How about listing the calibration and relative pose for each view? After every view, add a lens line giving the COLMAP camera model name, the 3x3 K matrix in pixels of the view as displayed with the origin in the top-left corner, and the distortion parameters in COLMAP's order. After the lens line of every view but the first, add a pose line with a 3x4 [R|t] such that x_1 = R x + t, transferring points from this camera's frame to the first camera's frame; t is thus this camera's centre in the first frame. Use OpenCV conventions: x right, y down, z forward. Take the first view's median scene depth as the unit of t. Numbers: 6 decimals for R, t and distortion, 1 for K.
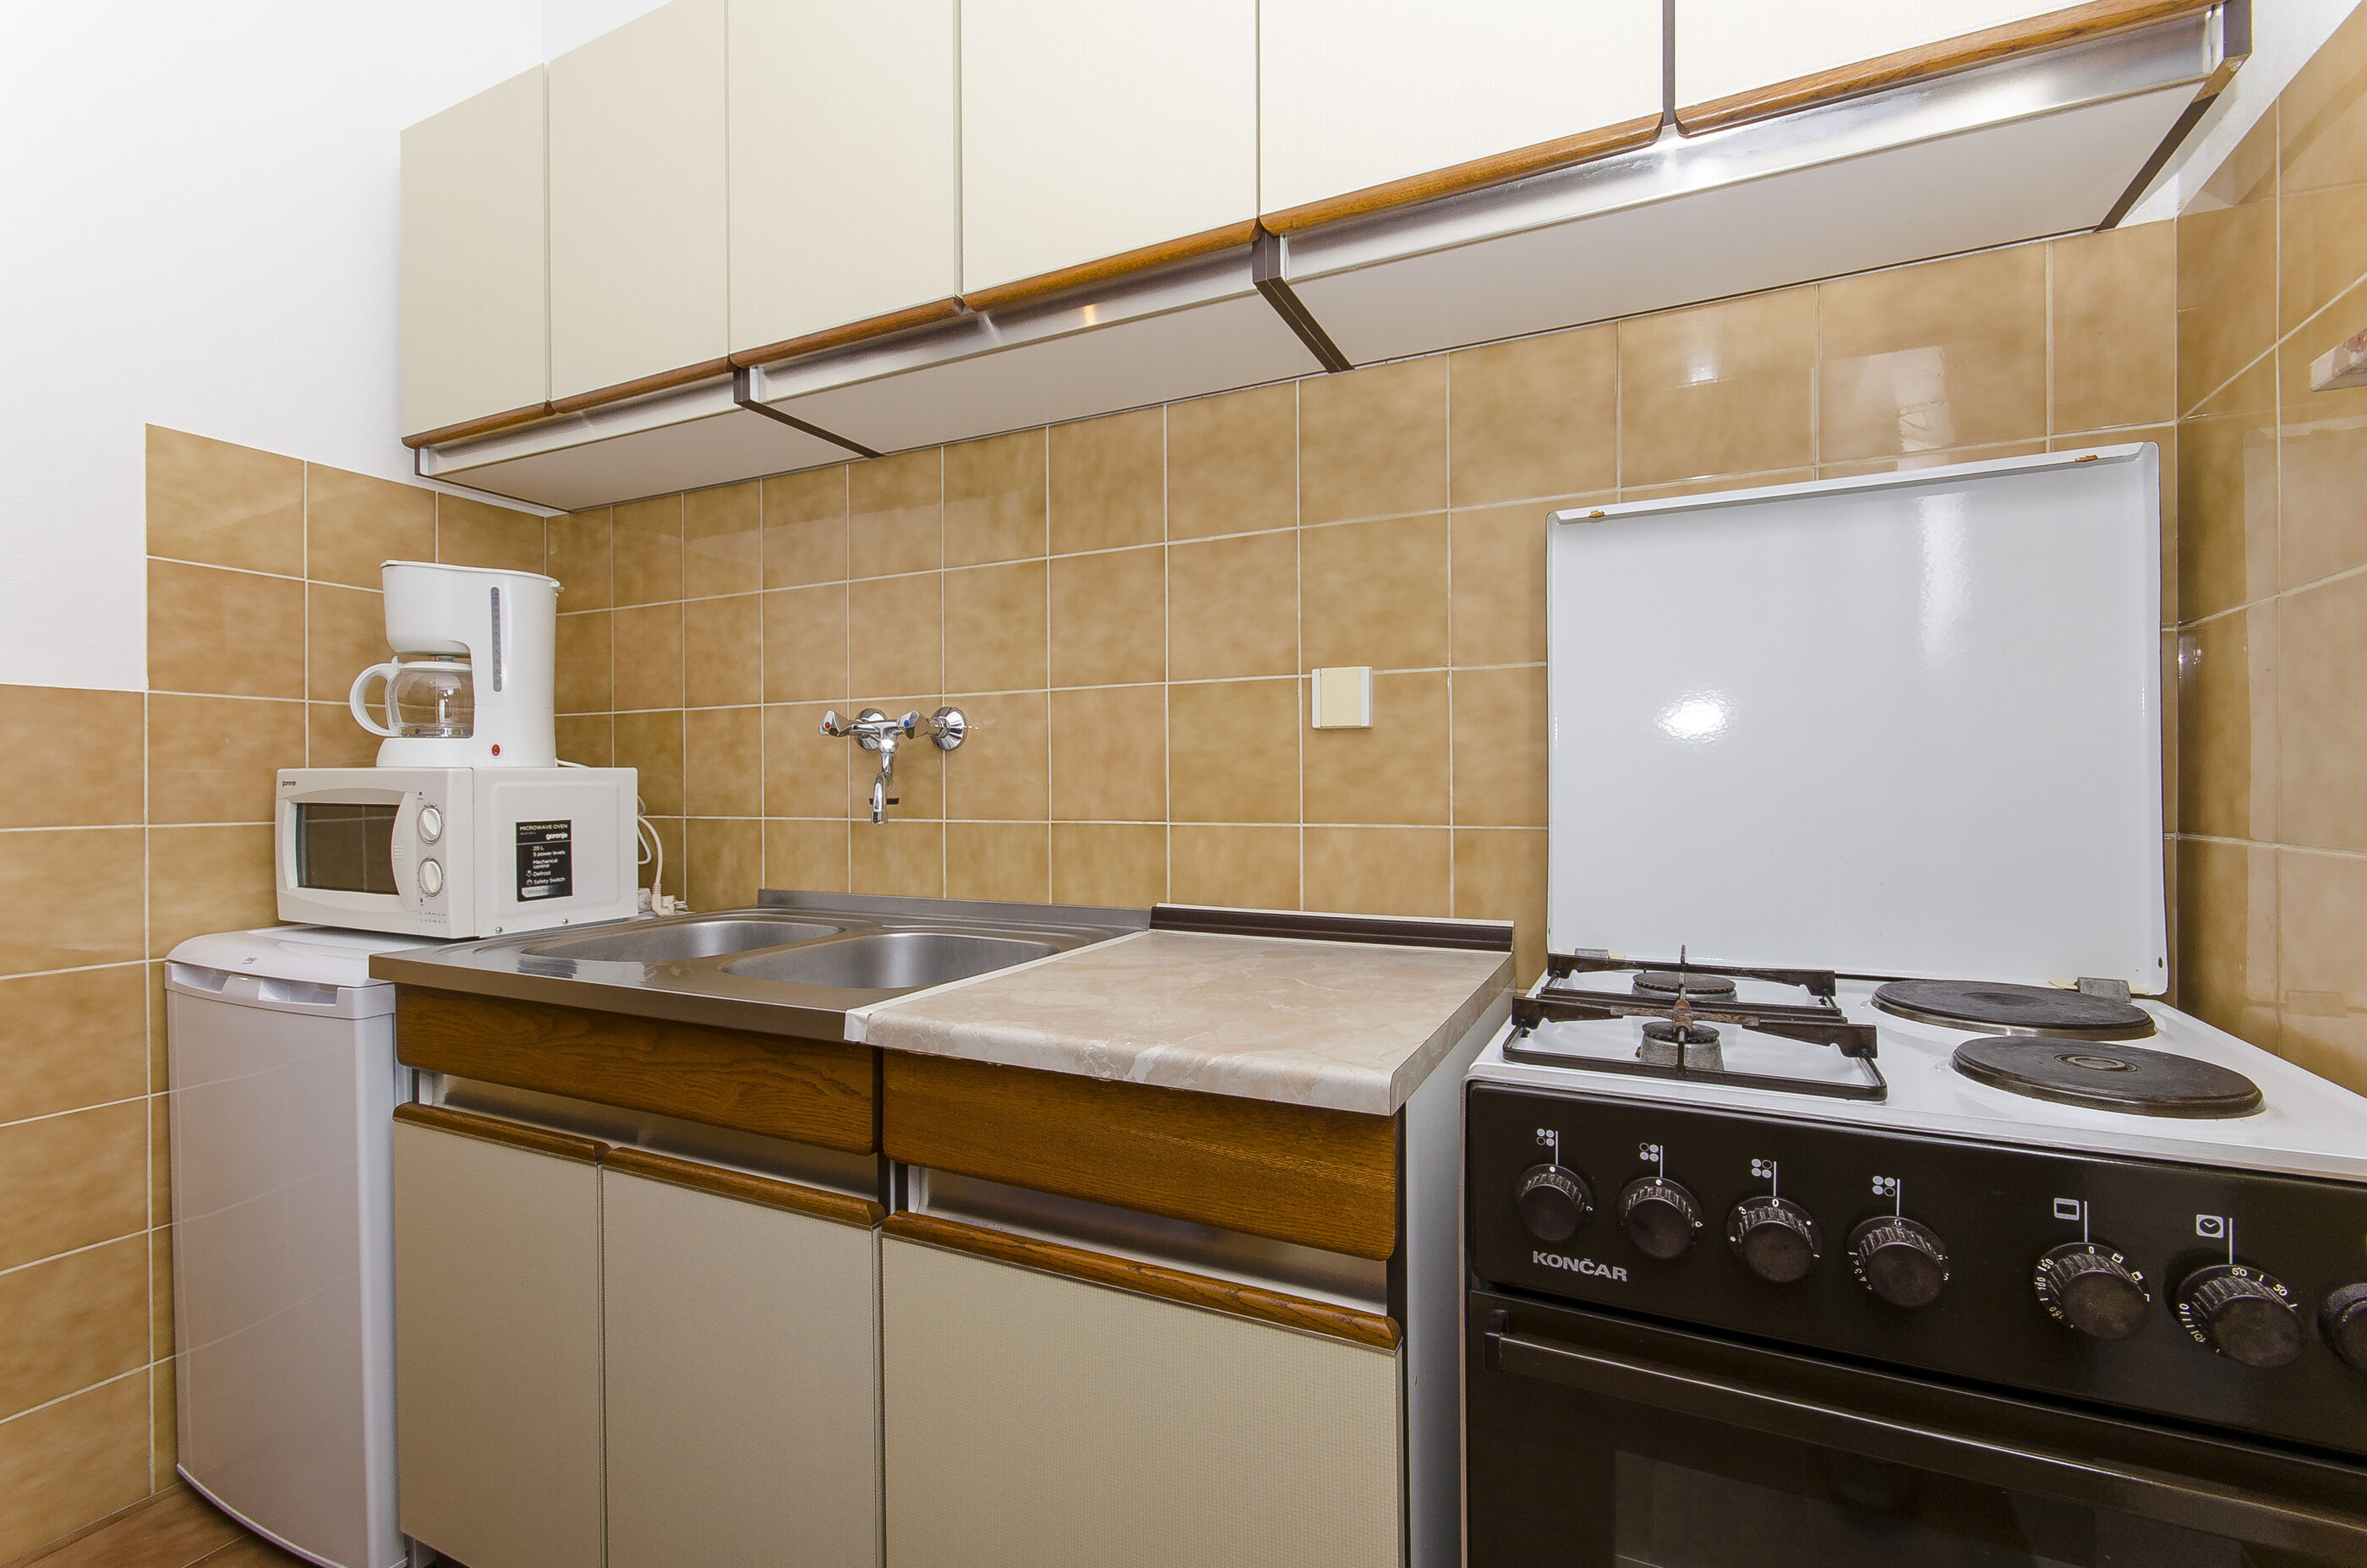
lens RADIAL K [[1038.6, 0, 1182.9], [0, 1038.6, 786.0], [0, 0, 1]] dist [0.006759, -0.003856]
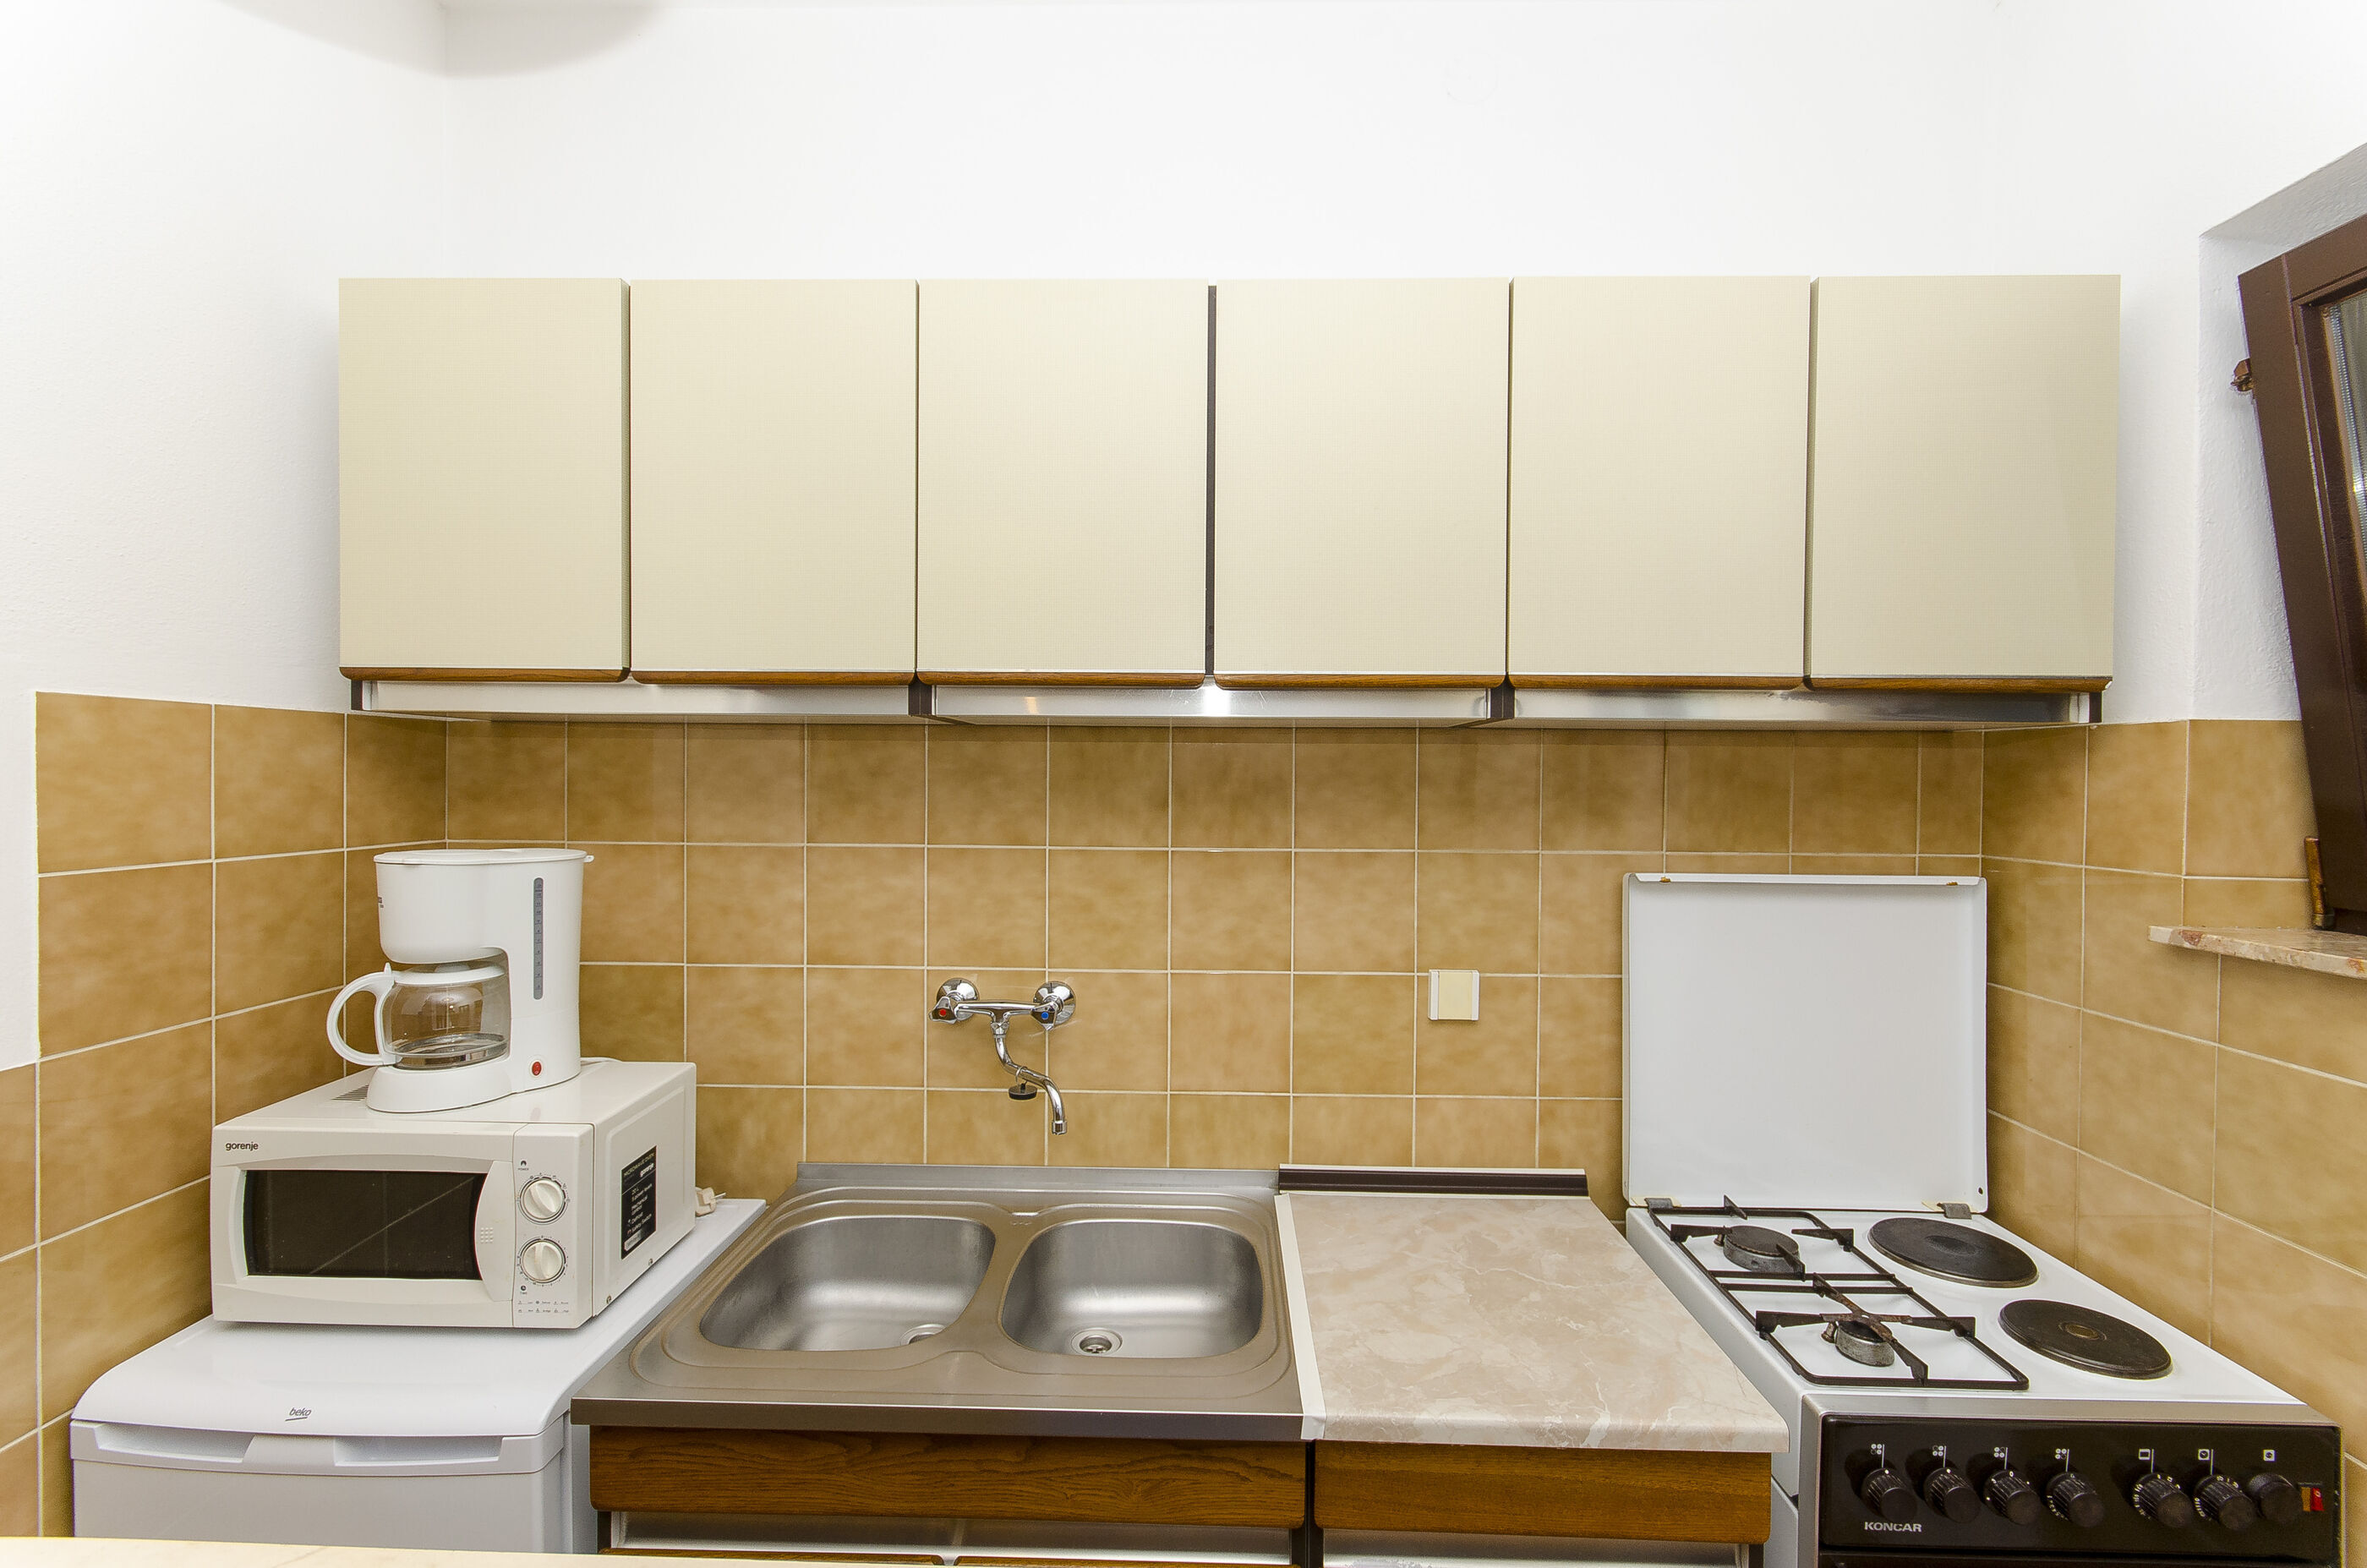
lens RADIAL K [[1038.6, 0, 1192.4], [0, 1038.6, 788.3], [0, 0, 1]] dist [0.006759, -0.003856]
pose [[0.911245, 0.006340, 0.411816, -0.582726], [-0.011405, 0.999887, 0.009843, -0.308996], [-0.411707, -0.013666, 0.911214, 0.008884]]
